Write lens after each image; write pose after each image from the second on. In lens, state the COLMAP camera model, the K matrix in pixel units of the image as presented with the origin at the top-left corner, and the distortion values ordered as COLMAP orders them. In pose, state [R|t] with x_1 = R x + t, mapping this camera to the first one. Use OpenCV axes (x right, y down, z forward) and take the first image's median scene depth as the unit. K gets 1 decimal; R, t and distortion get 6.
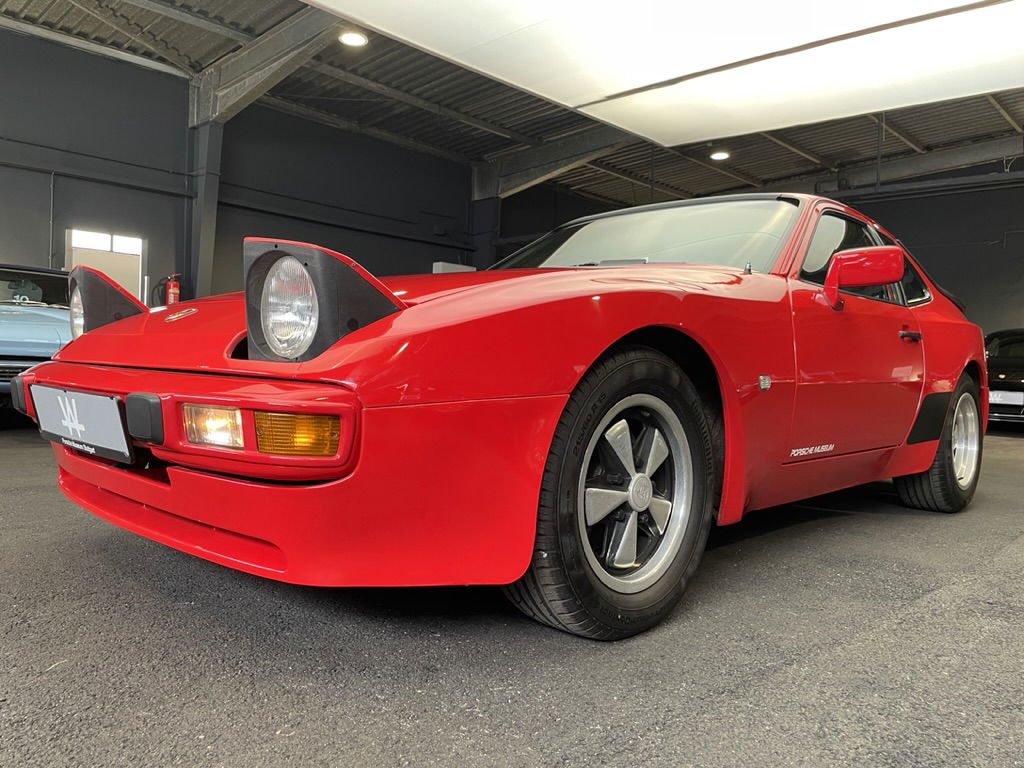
lens RADIAL K [[771.0, 0, 515.7], [0, 771.0, 378.9], [0, 0, 1]] dist [0.058562, -0.072780]
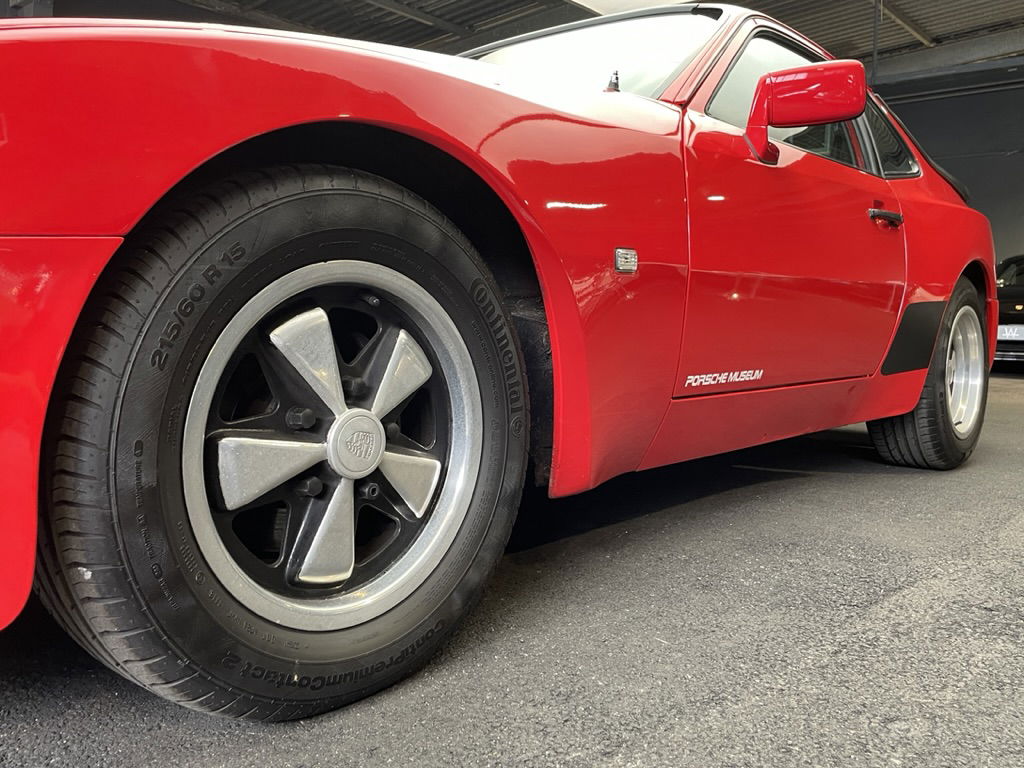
lens RADIAL K [[896.0, 0, 520.1], [0, 896.0, 379.2], [0, 0, 1]] dist [0.085018, -0.107962]
pose [[0.998272, -0.020911, 0.054918, 0.218227], [0.017935, 0.998372, 0.054138, 0.063146], [-0.055961, -0.053059, 0.997022, 0.333876]]
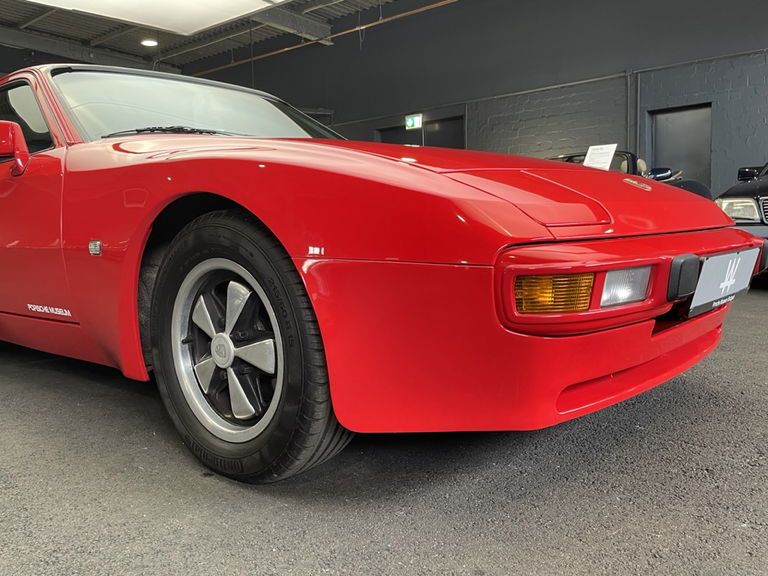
lens RADIAL K [[652.2, 0, 379.2], [0, 652.2, 294.2], [0, 0, 1]] dist [0.082585, -0.112195]
pose [[-0.039644, -0.136720, 0.989816, -1.297391], [0.054930, 0.988799, 0.138779, -0.074078], [-0.997703, 0.059872, -0.031690, 1.330911]]
